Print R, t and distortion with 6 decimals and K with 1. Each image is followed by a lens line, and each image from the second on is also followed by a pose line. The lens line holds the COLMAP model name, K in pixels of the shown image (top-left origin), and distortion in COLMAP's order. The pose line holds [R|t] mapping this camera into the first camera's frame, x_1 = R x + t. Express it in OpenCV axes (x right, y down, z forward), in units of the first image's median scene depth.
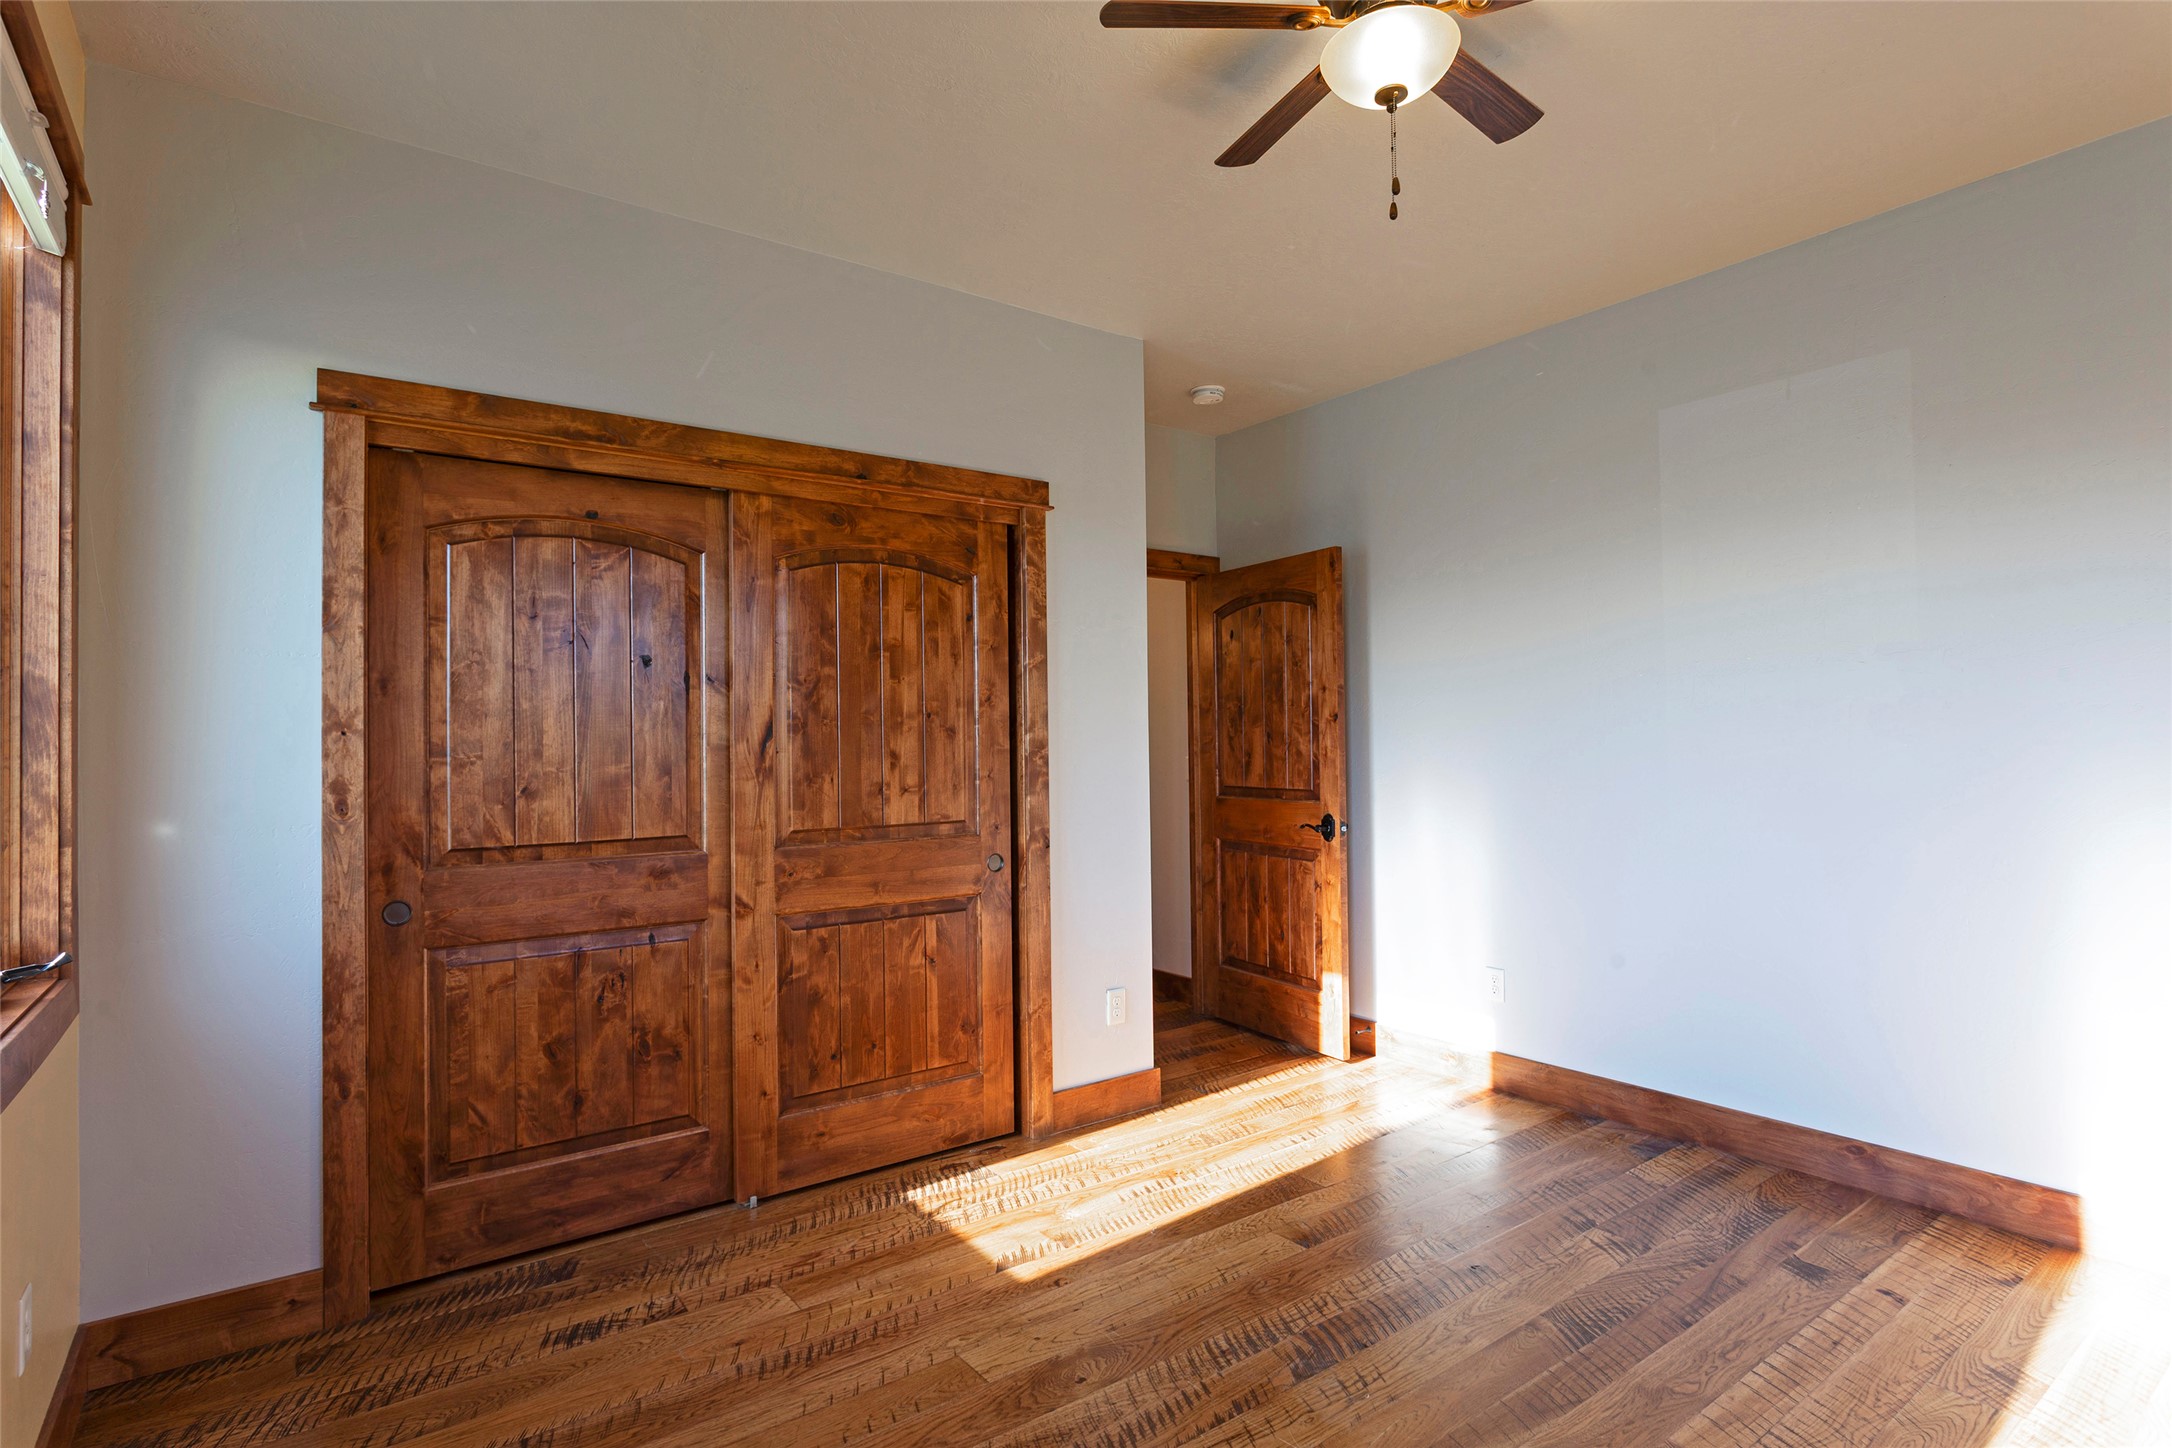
lens RADIAL K [[1121.3, 0, 1079.9], [0, 1121.3, 721.5], [0, 0, 1]] dist [-0.001090, -0.000867]
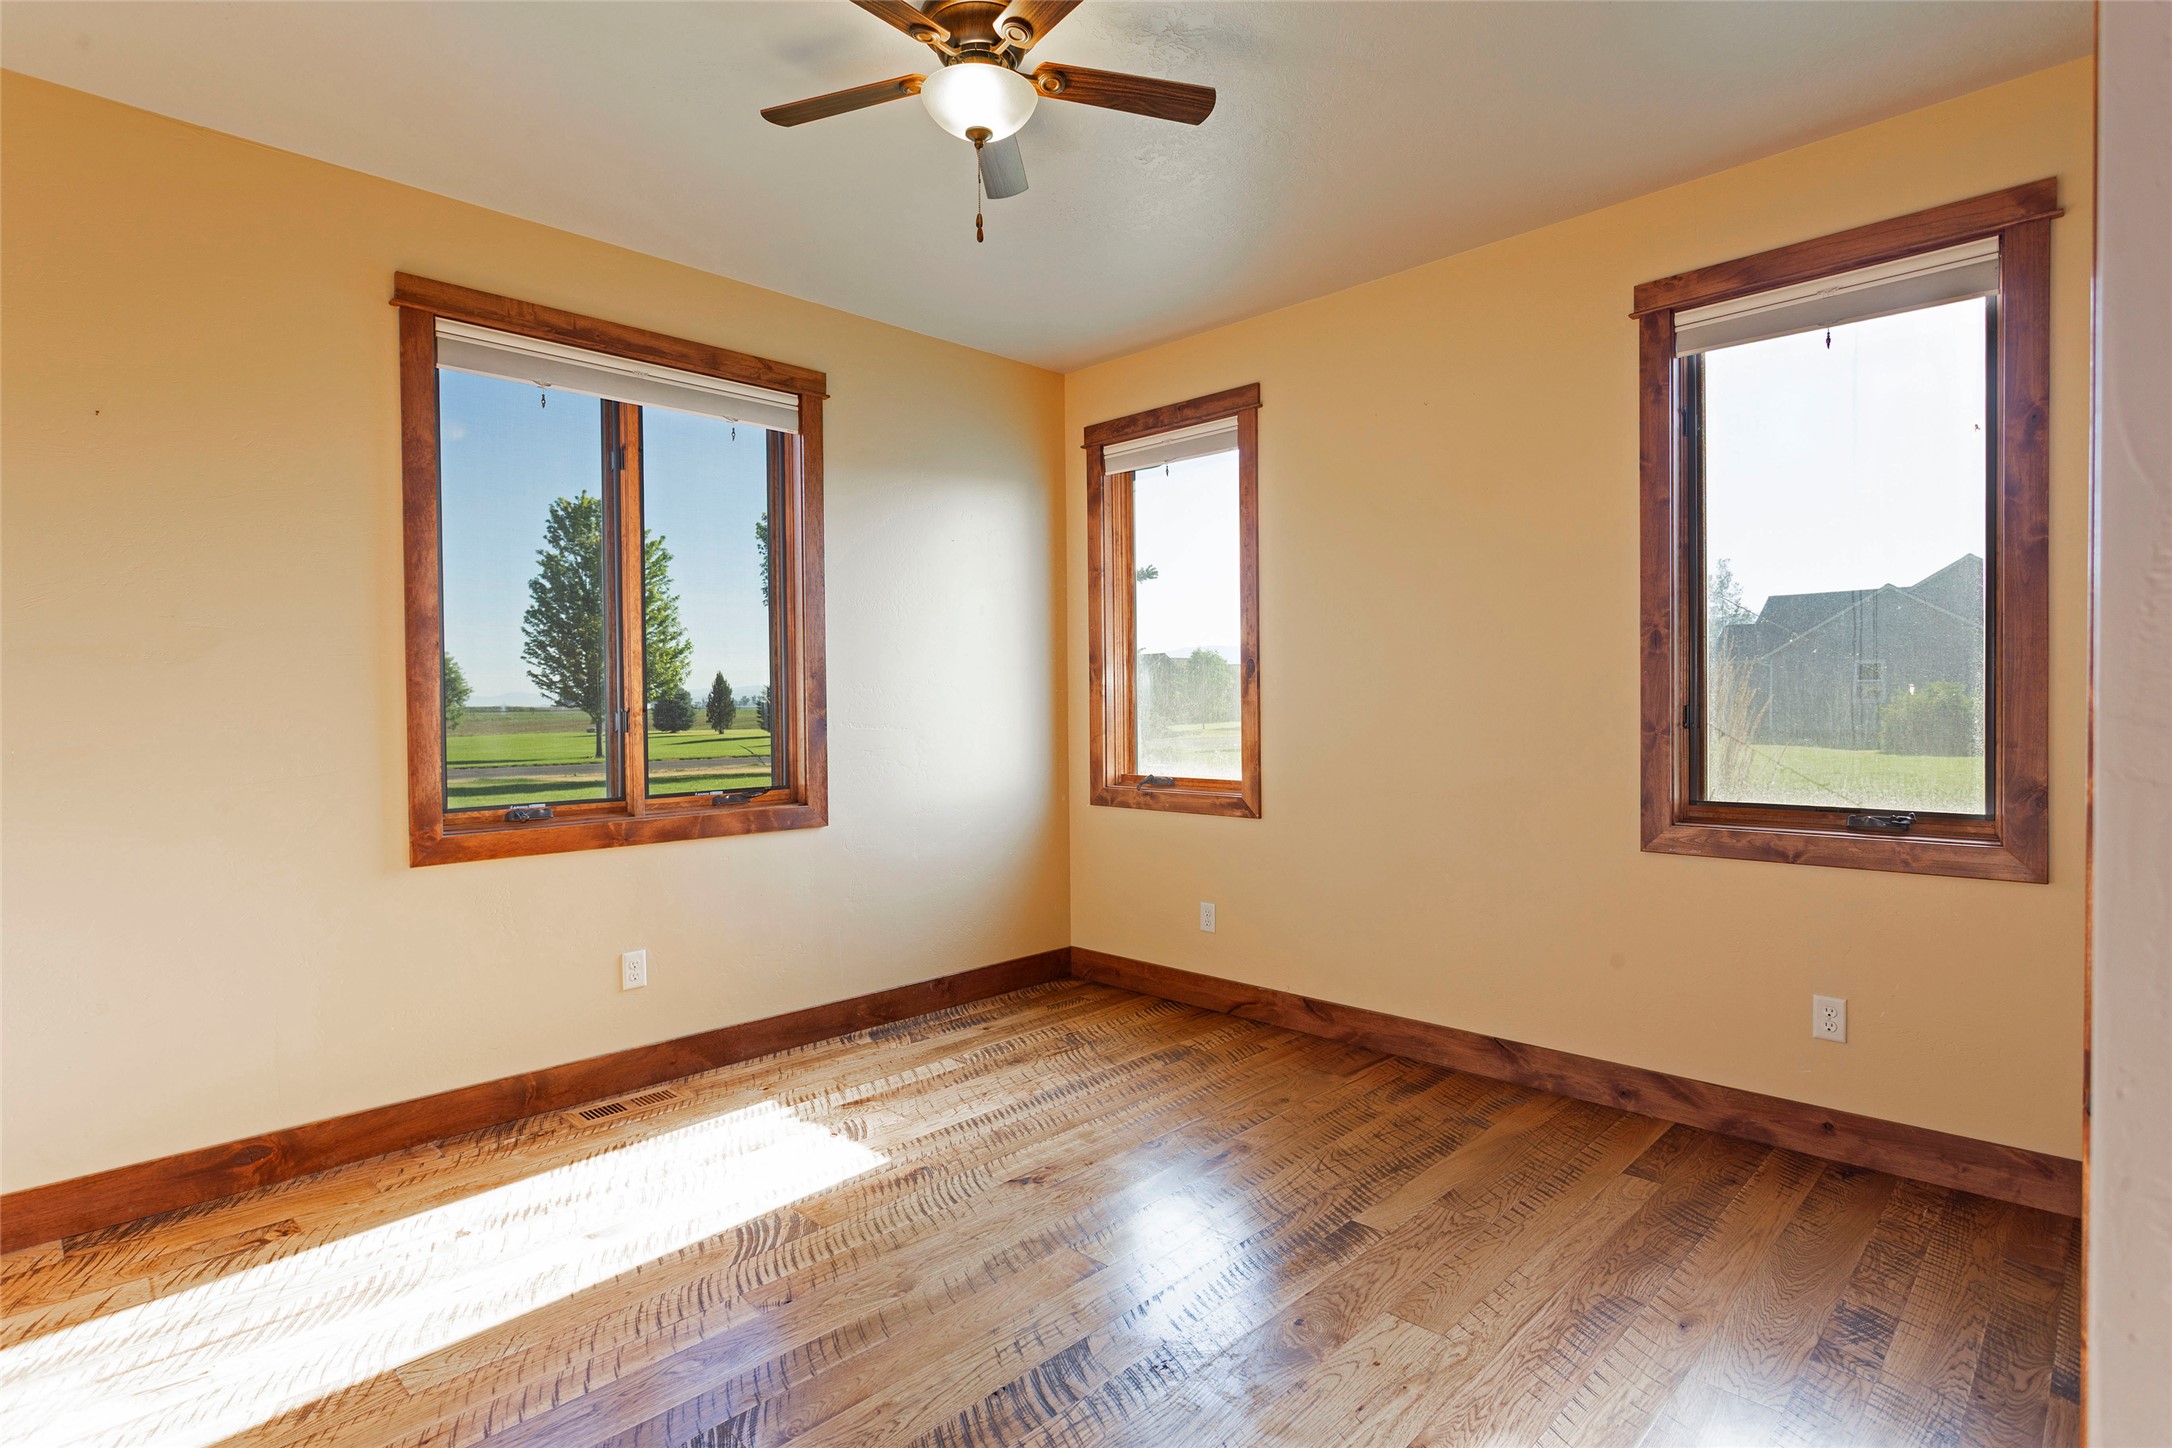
lens RADIAL K [[1121.3, 0, 1079.9], [0, 1121.3, 721.5], [0, 0, 1]] dist [-0.001090, -0.000867]
pose [[-0.987401, 0.025262, -0.156211, 0.336727], [0.025605, 0.999672, -0.000185, 0.049724], [0.156155, -0.004182, -0.987724, 1.962792]]
